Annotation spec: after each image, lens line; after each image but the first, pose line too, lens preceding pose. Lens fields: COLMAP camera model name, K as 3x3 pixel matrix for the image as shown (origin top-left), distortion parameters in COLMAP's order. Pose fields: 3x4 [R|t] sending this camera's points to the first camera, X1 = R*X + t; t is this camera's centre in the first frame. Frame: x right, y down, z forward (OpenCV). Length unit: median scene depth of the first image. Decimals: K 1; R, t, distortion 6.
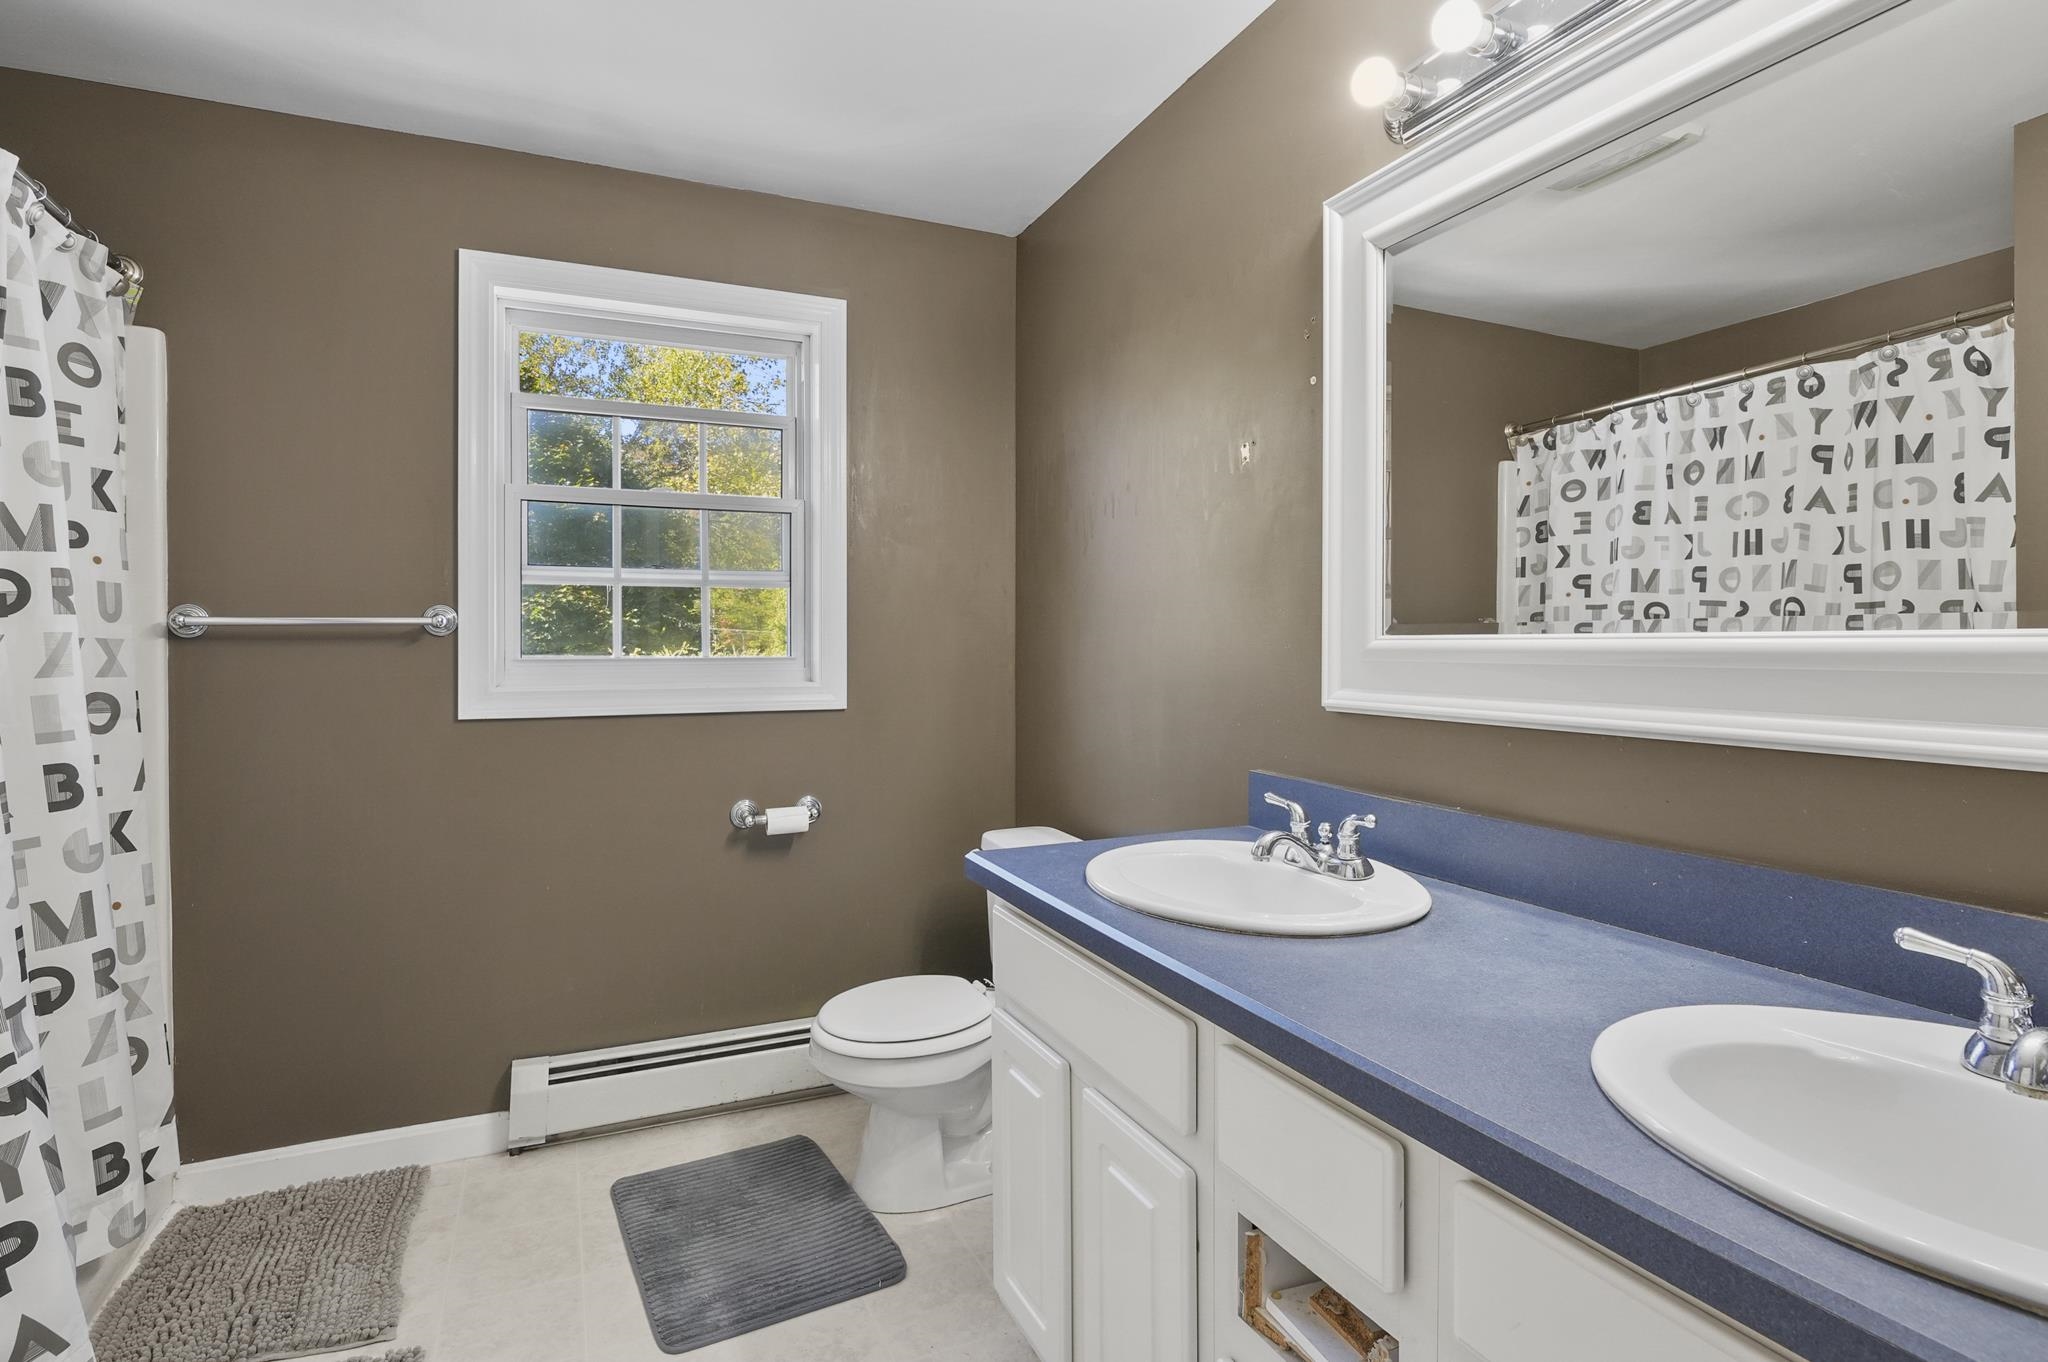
lens RADIAL K [[1014.7, 0, 1020.1], [0, 1014.7, 666.7], [0, 0, 1]] dist [0.001650, -0.000104]
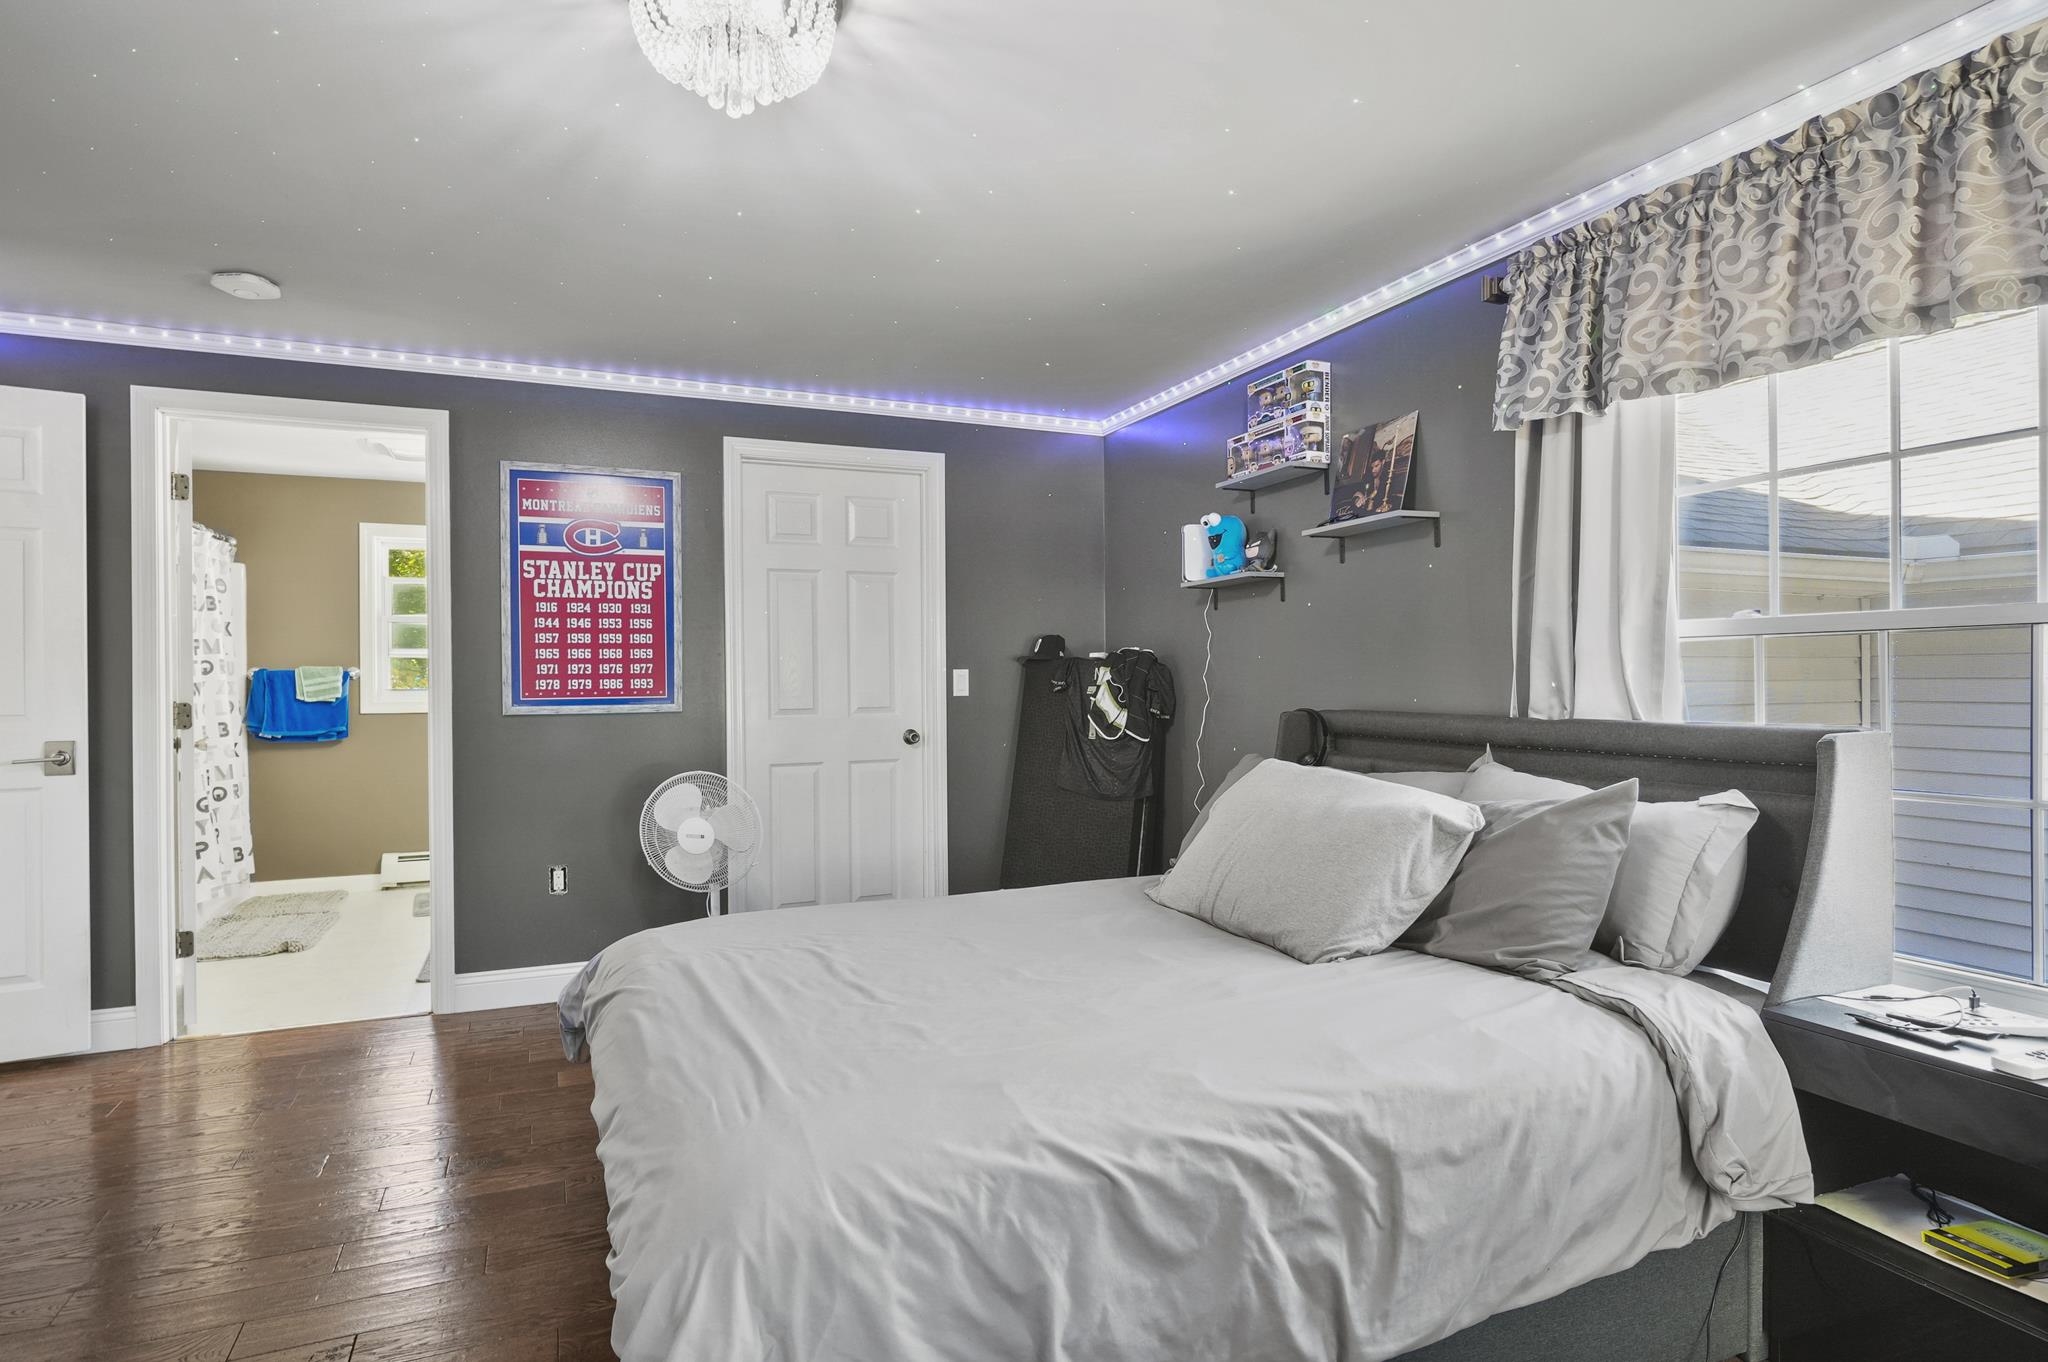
lens RADIAL K [[1061.4, 0, 1026.6], [0, 1061.4, 684.6], [0, 0, 1]] dist [0.001121, 0.000189]
pose [[0.999977, -0.002867, 0.006121, 1.123883], [0.002882, 0.999993, -0.002555, -0.003499], [-0.006113, 0.002572, 0.999978, -1.700430]]
